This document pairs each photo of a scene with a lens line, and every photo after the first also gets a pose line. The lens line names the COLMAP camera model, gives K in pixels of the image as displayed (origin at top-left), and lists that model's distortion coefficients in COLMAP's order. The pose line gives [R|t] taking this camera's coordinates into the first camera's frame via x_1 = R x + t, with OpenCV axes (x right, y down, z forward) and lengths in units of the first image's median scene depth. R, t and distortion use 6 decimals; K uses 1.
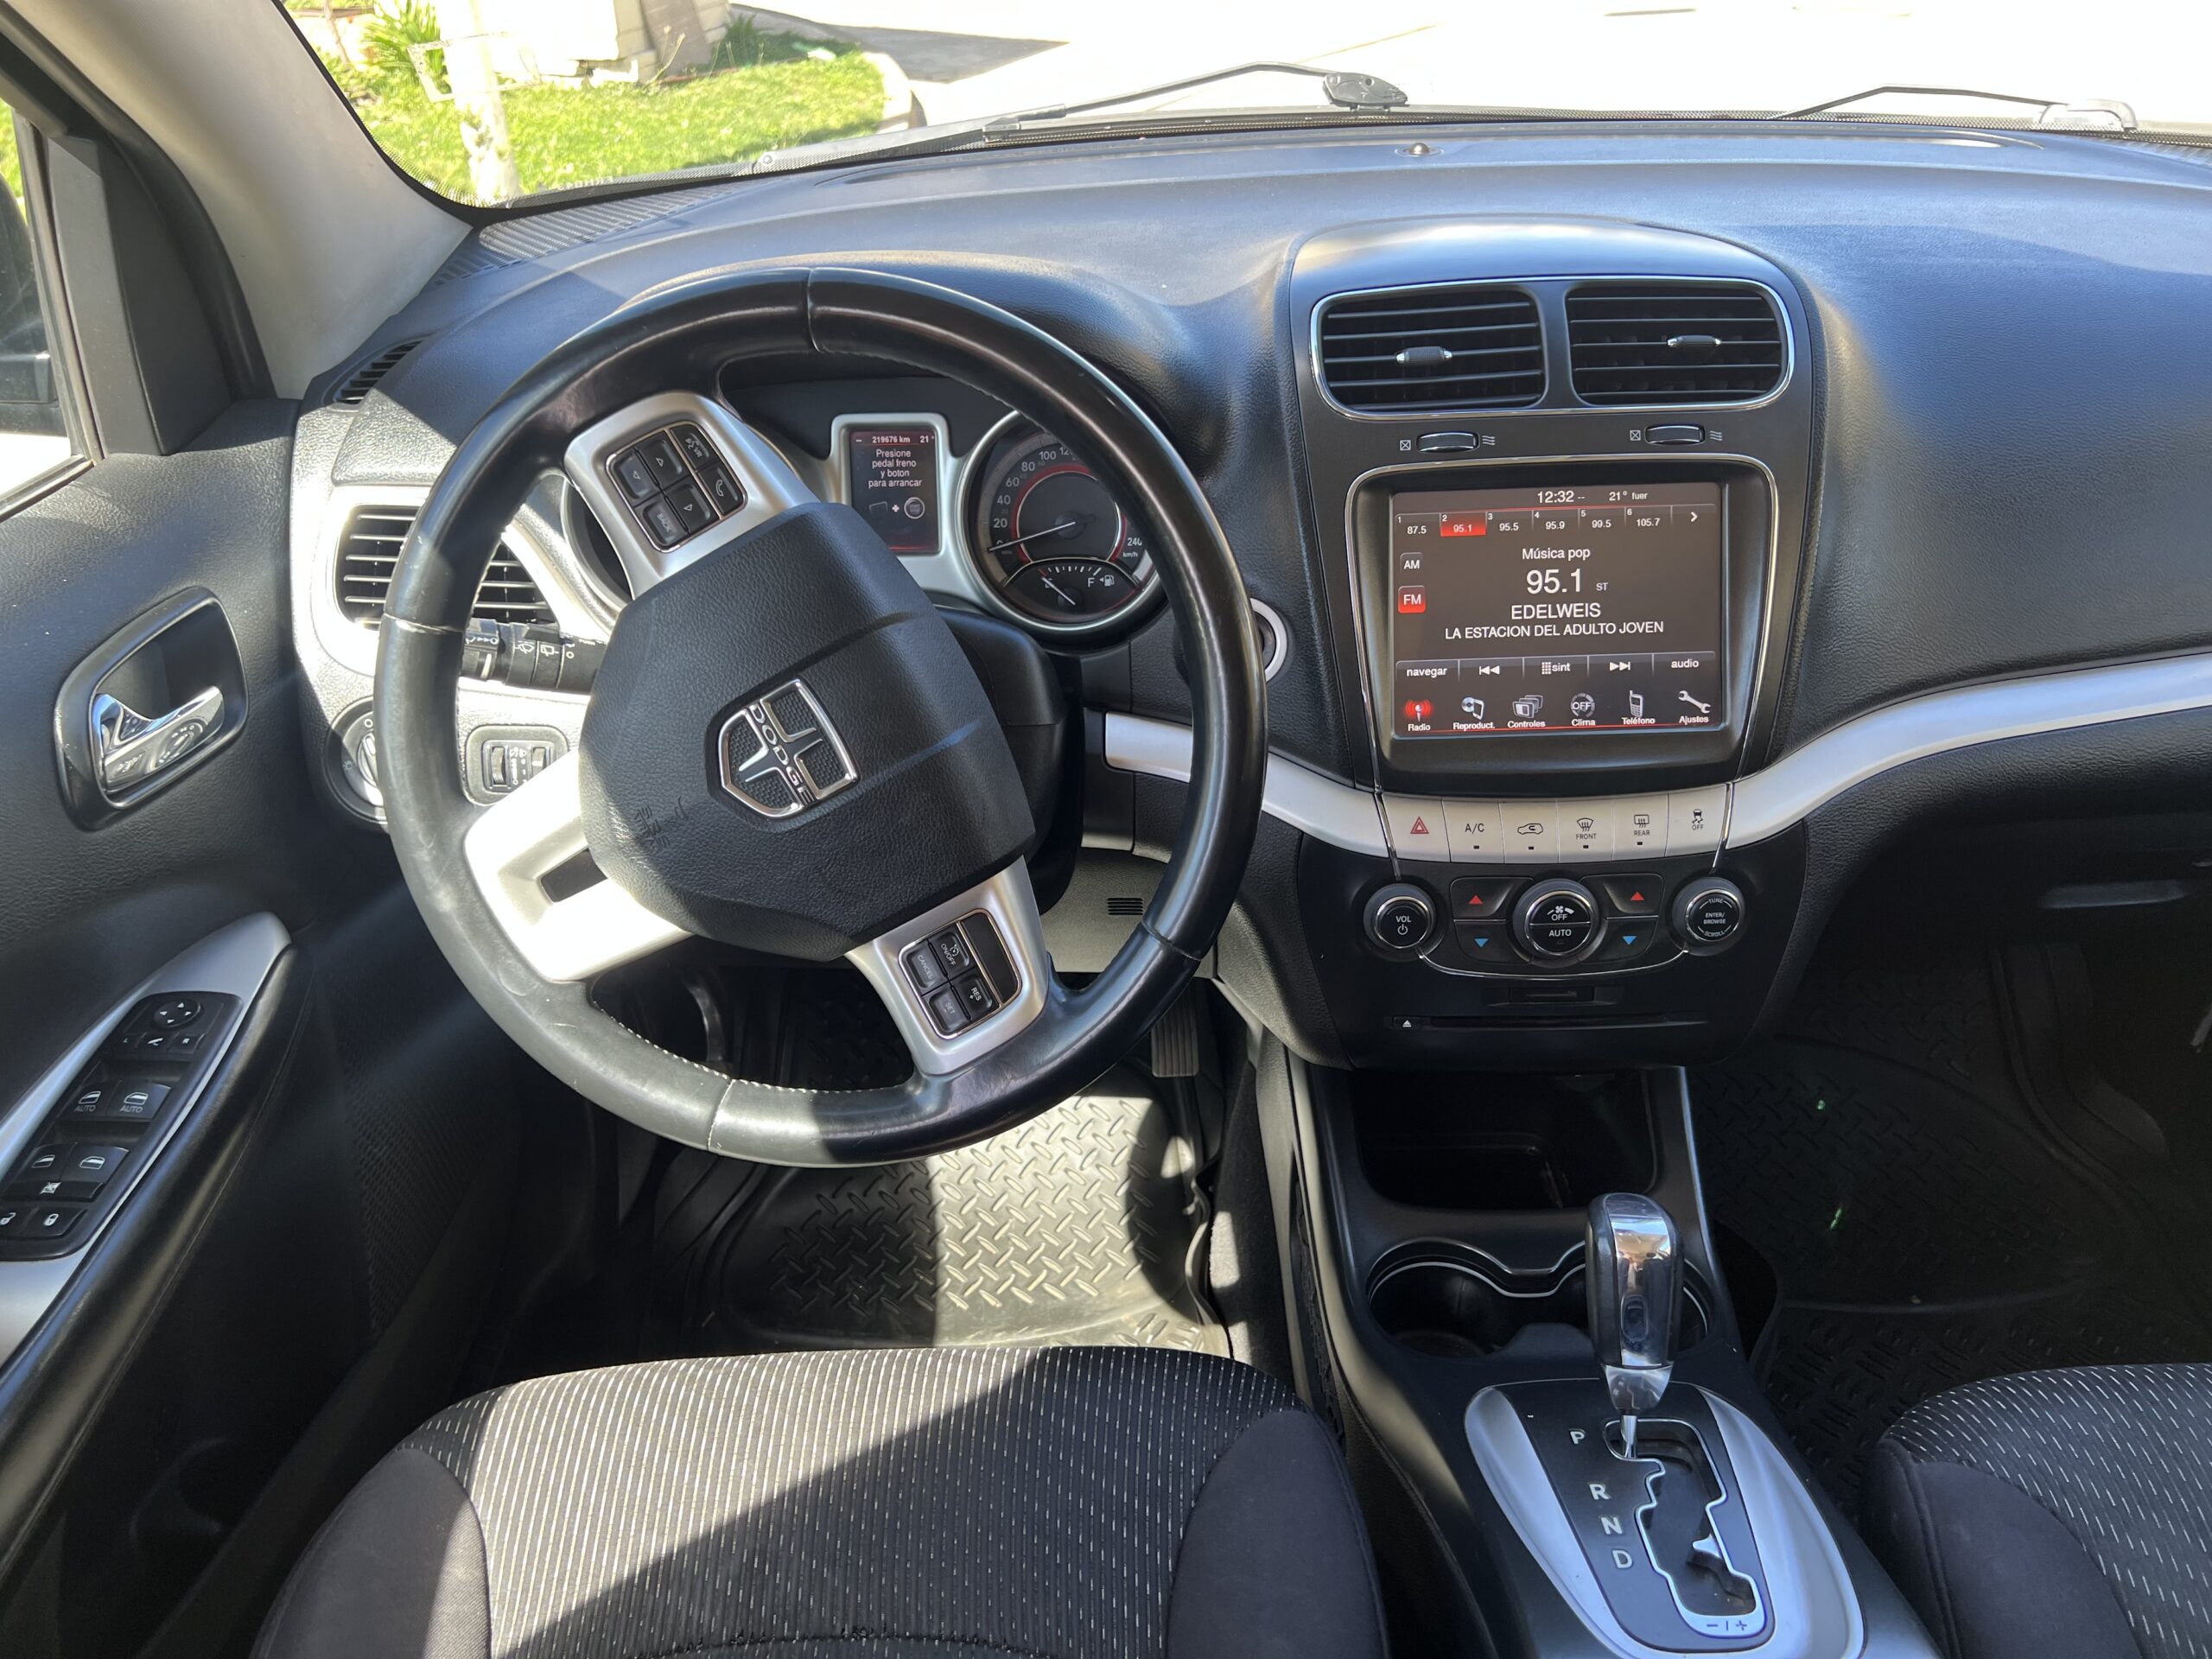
lens RADIAL K [[1662.2, 0, 1089.1], [0, 1662.2, 843.3], [0, 0, 1]] dist [0.041433, -0.043104]
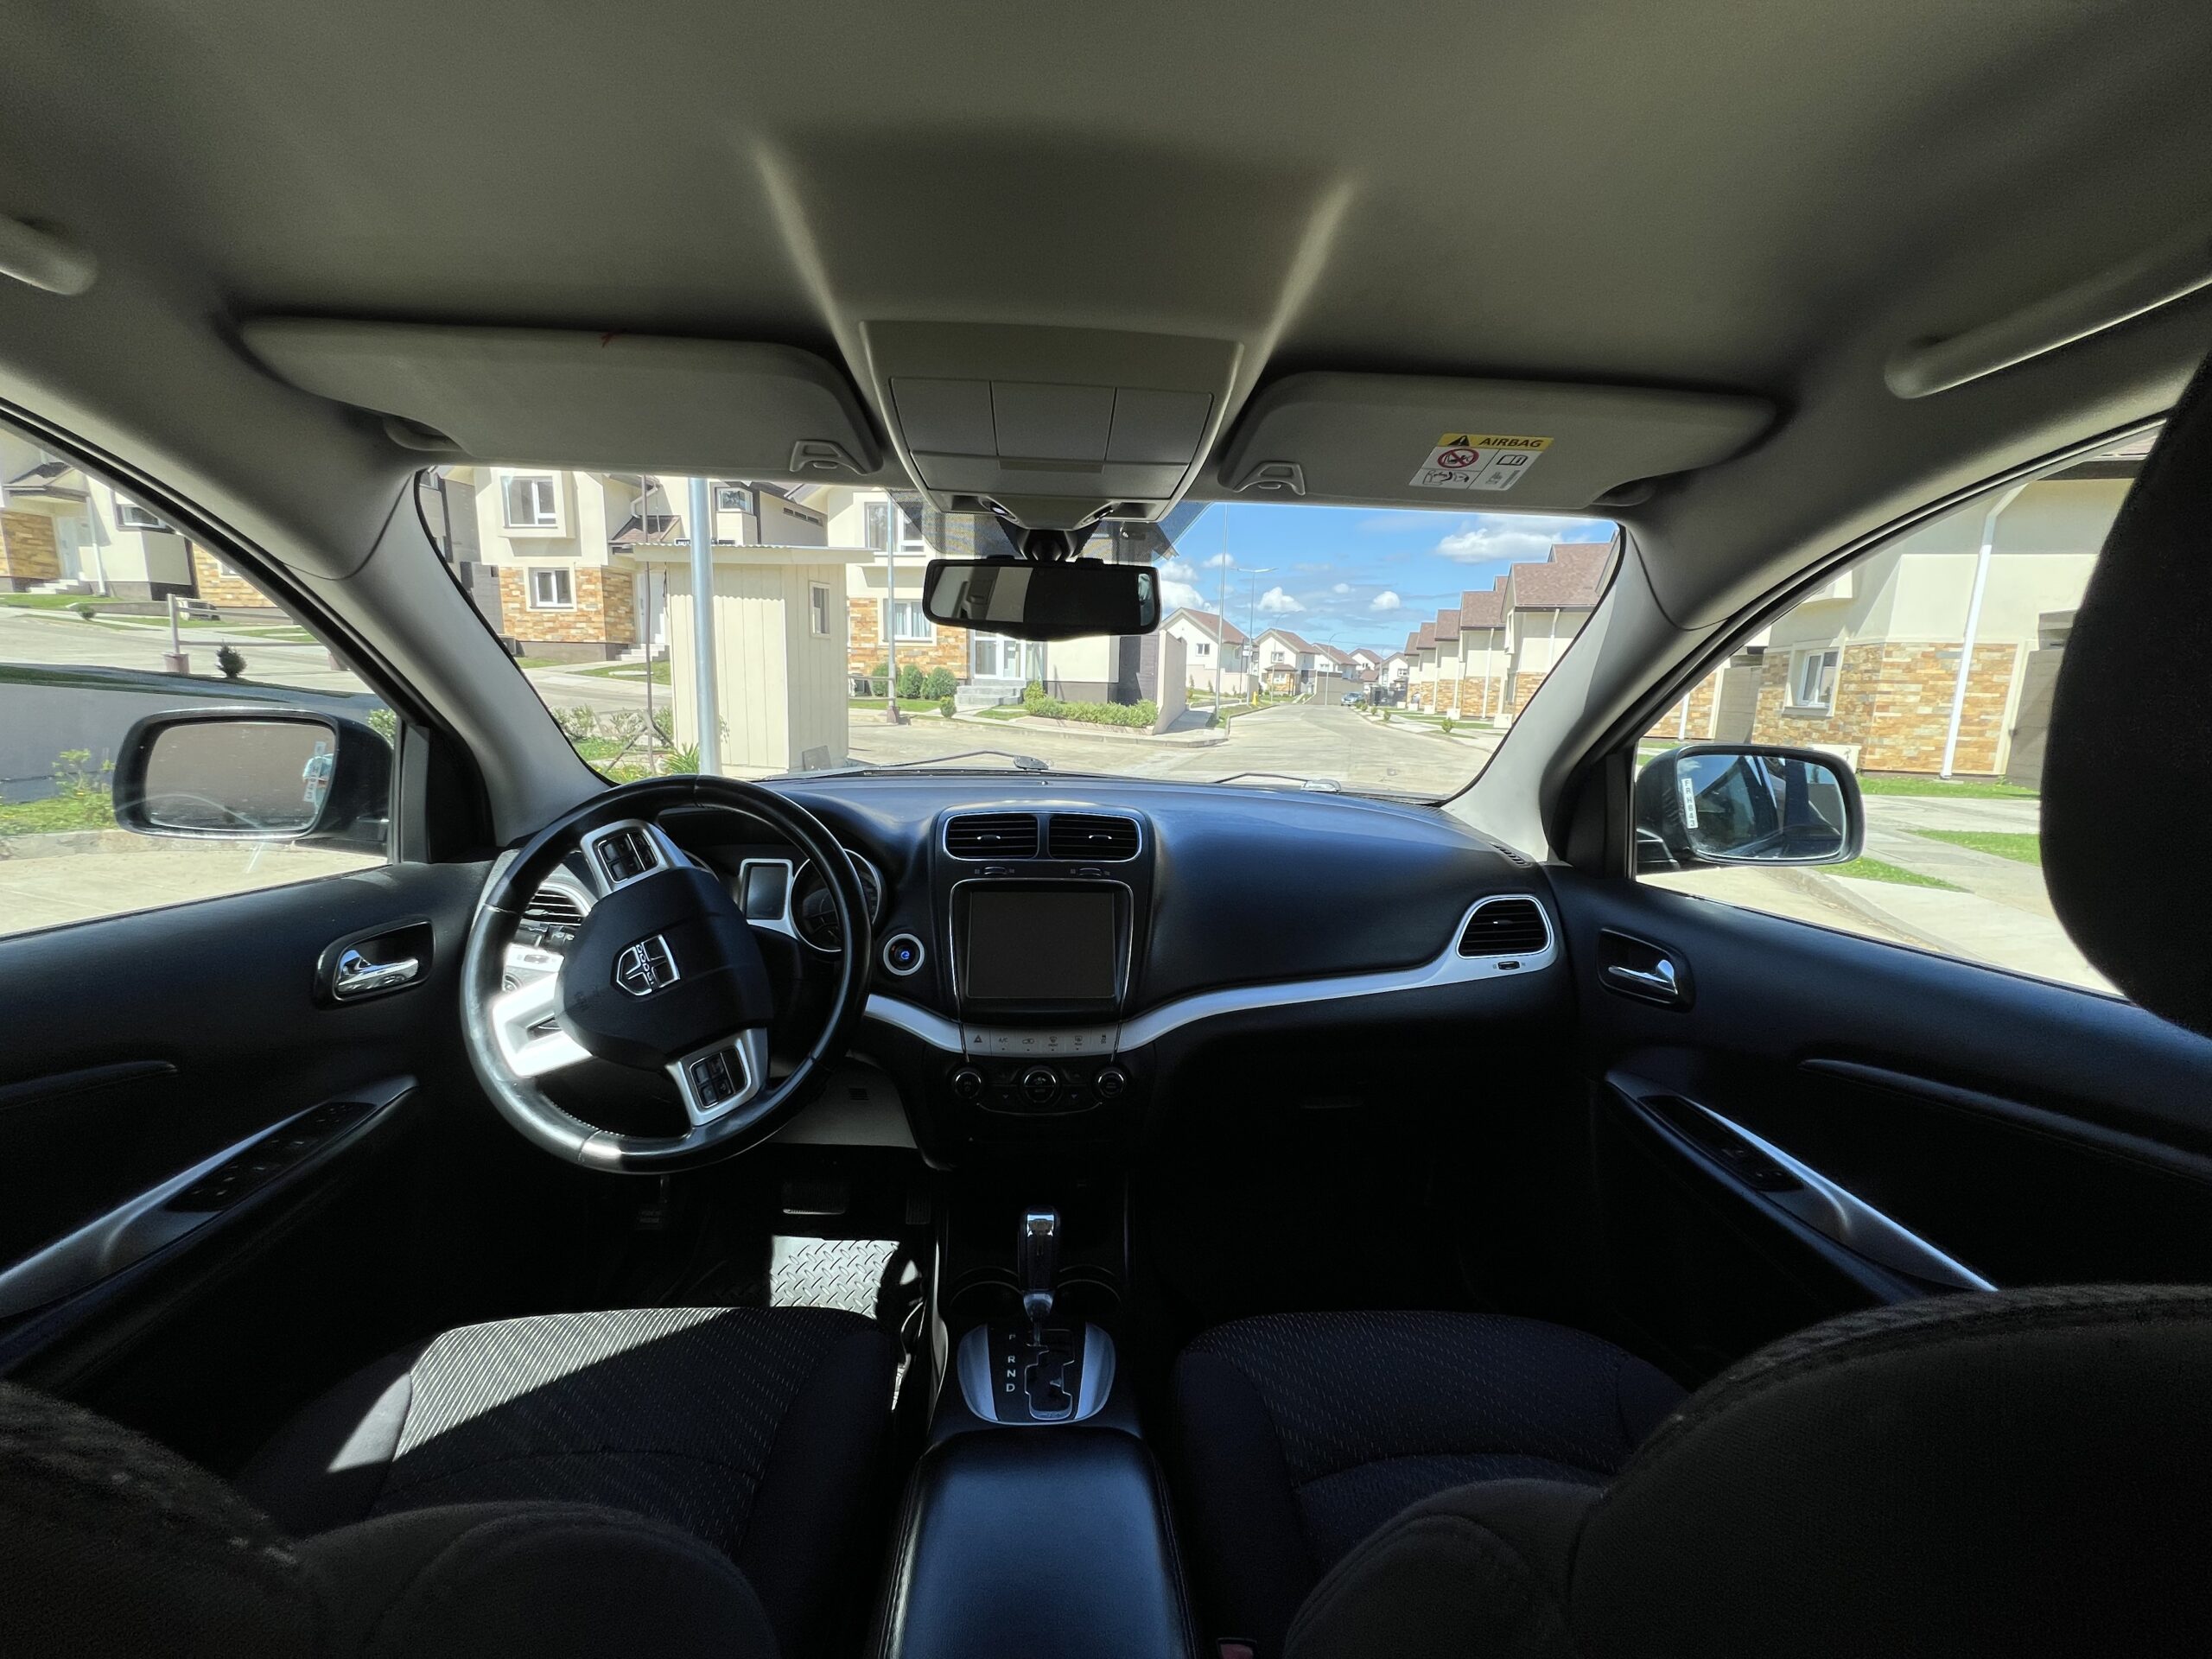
lens RADIAL K [[881.2, 0, 1104.9], [0, 881.2, 828.1], [0, 0, 1]] dist [0.001598, 0.000296]
pose [[0.996632, 0.042009, 0.070433, 0.320513], [-0.010643, 0.917829, -0.396833, 0.225626], [-0.081316, 0.394747, 0.915185, -0.203800]]
